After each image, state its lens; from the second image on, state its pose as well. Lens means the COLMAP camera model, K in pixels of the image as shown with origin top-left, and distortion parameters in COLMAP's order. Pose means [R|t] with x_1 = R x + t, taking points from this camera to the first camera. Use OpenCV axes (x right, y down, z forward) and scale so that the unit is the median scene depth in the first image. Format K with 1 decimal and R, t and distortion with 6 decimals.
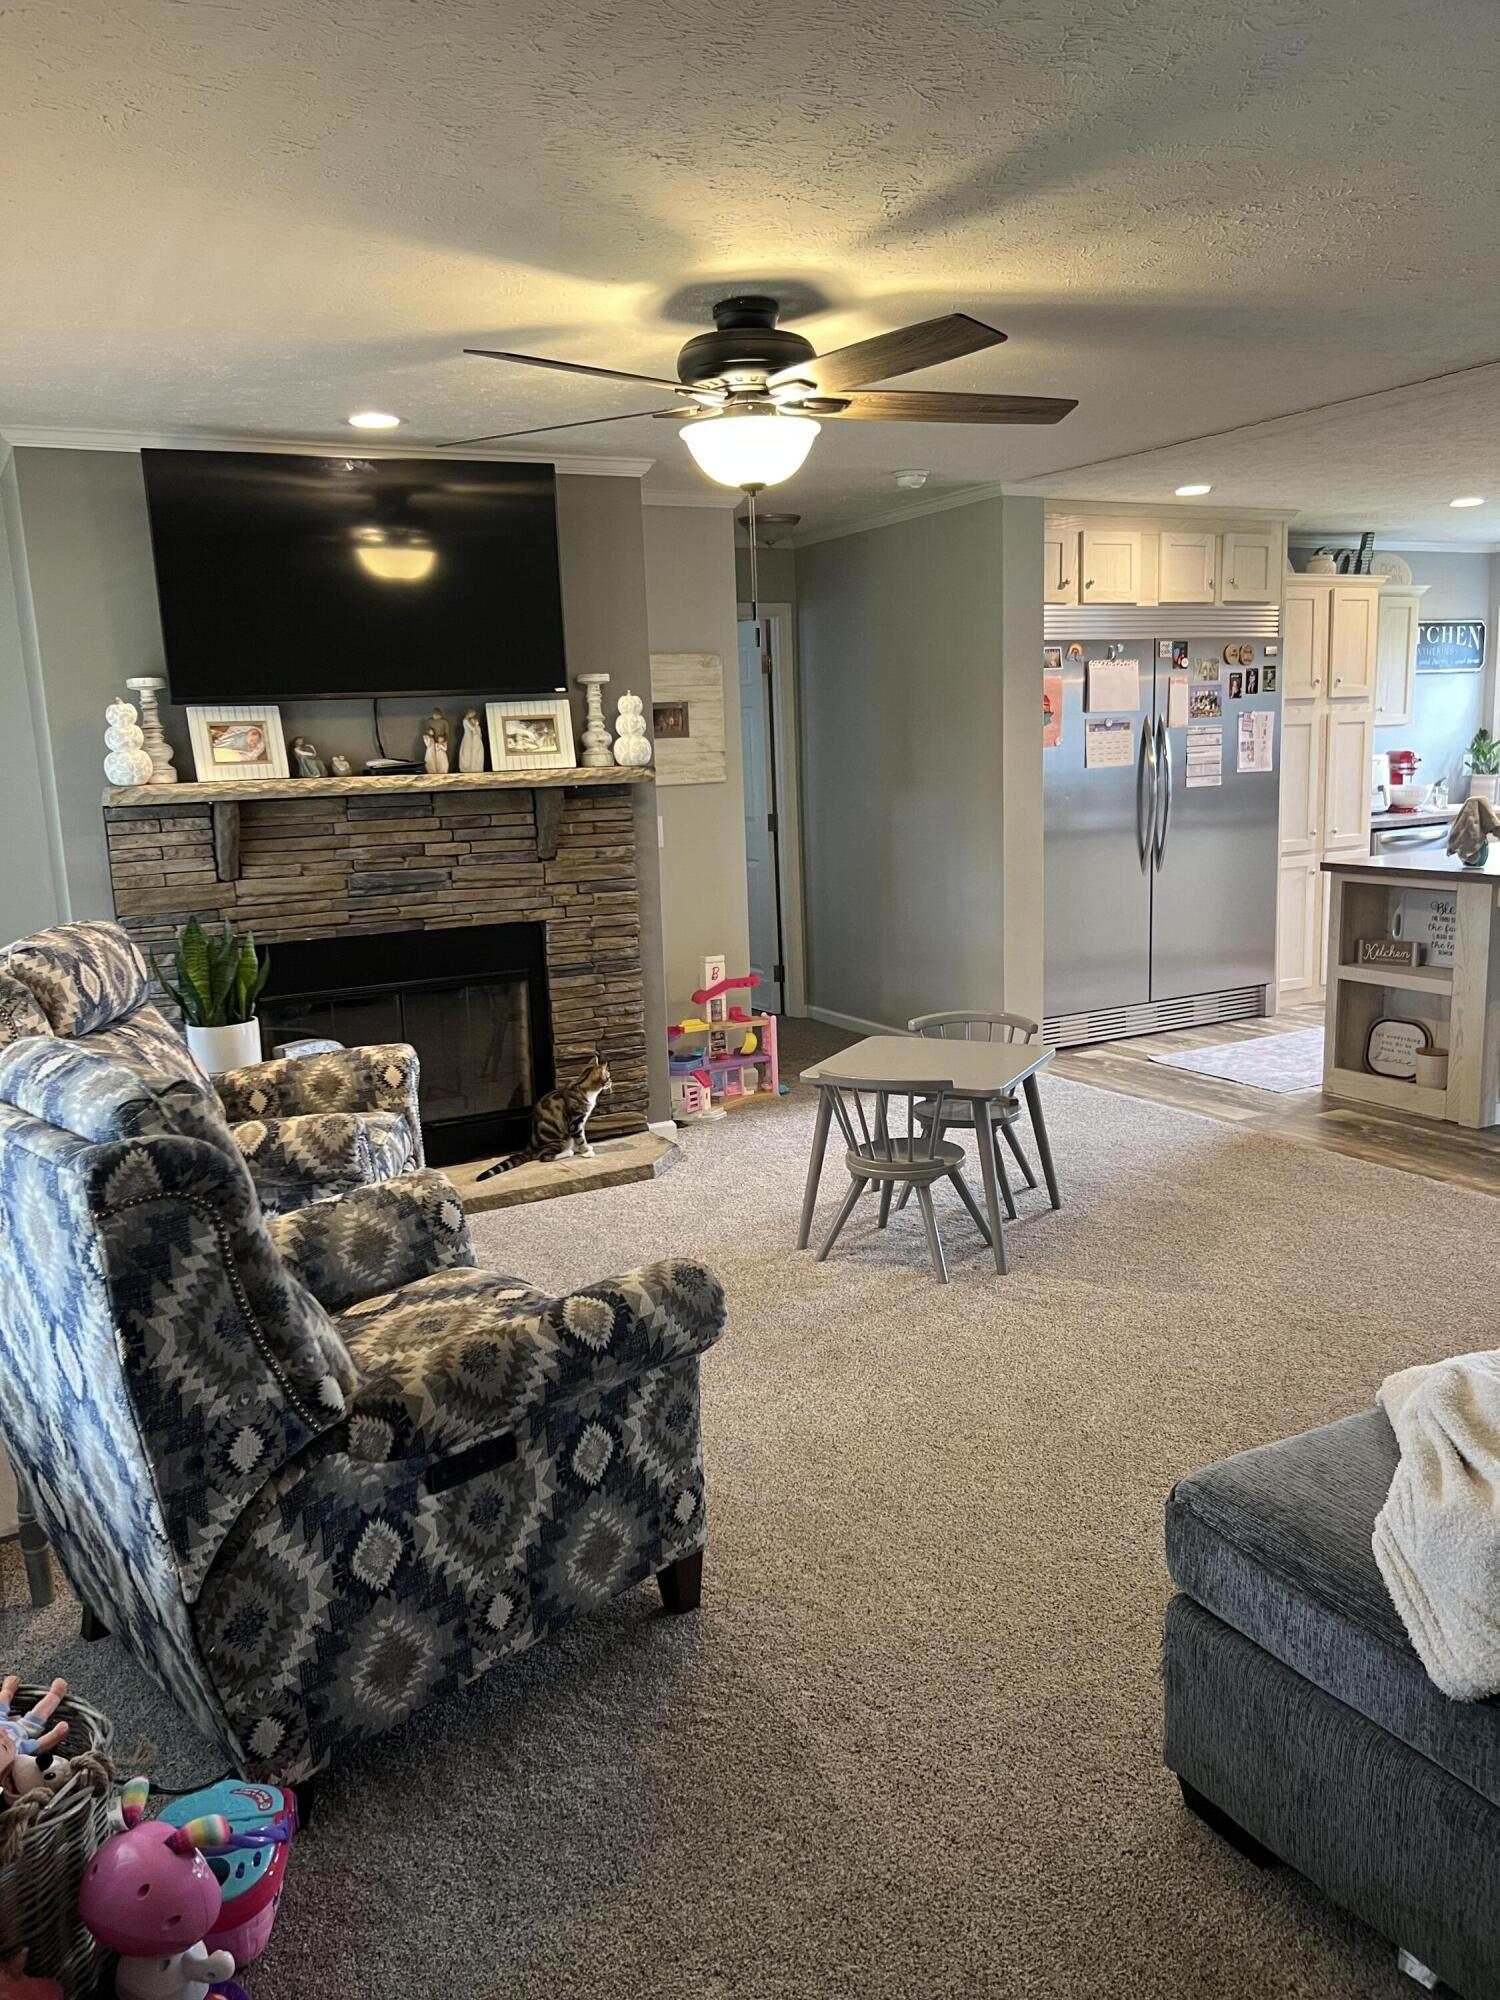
lens RADIAL K [[1495.6, 0, 752.7], [0, 1495.6, 1014.9], [0, 0, 1]] dist [0.019593, -0.004117]
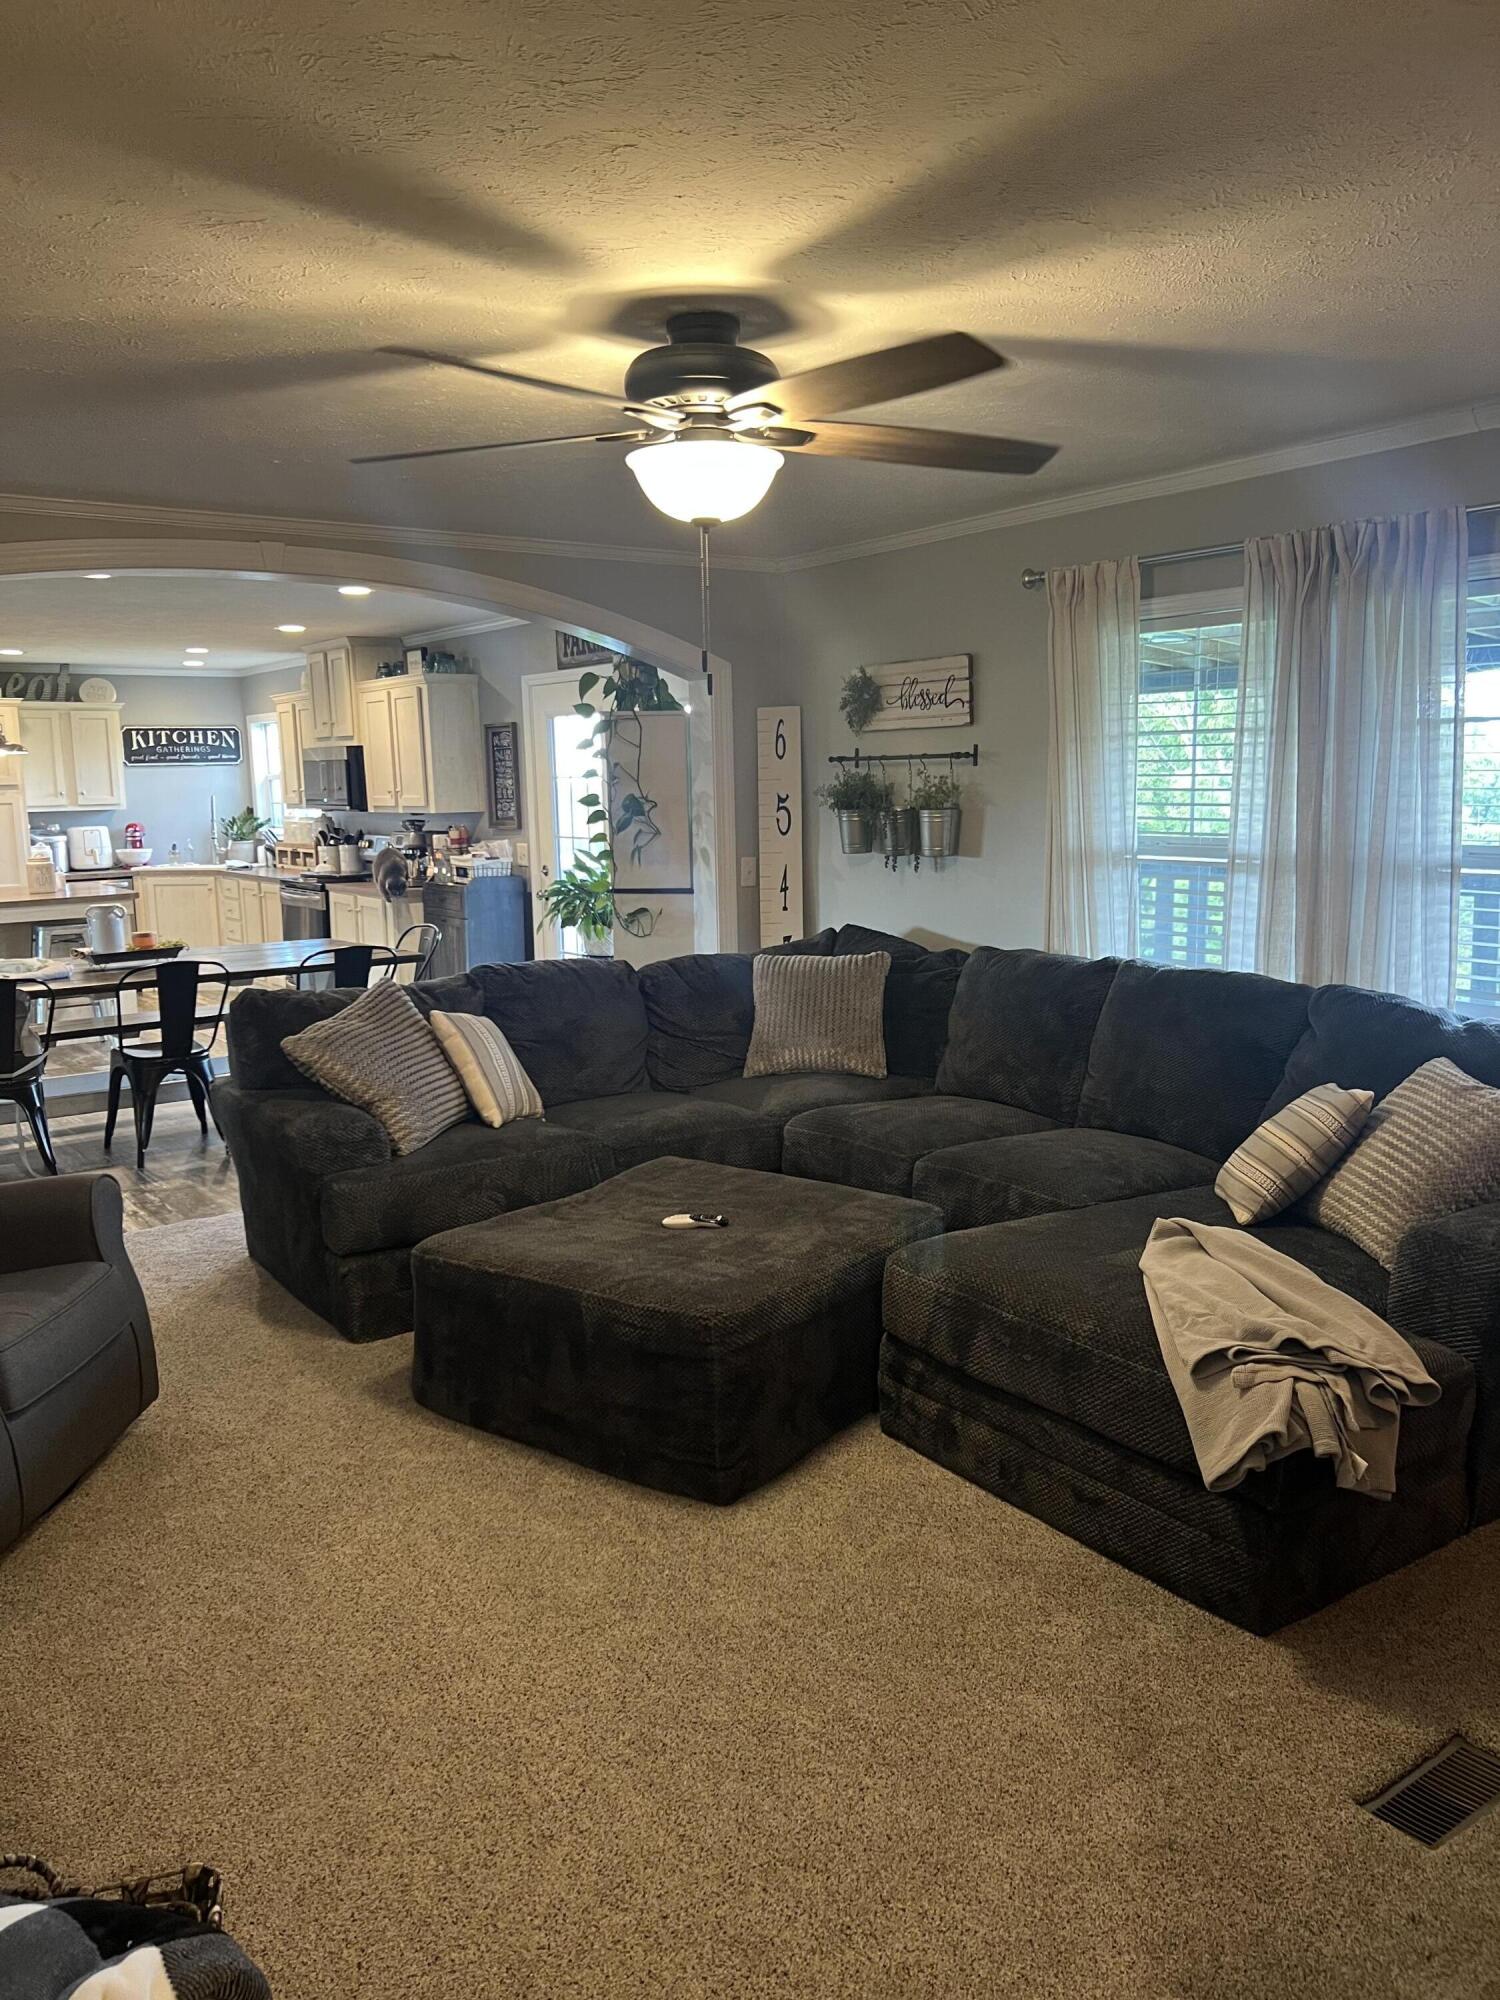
lens RADIAL K [[1509.6, 0, 751.7], [0, 1509.6, 1008.2], [0, 0, 1]] dist [0.050435, -0.055856]
pose [[0.992017, -0.003684, 0.126053, 0.938881], [0.008047, 0.999385, -0.034119, 0.046638], [-0.125850, 0.034861, 0.991437, -0.477021]]
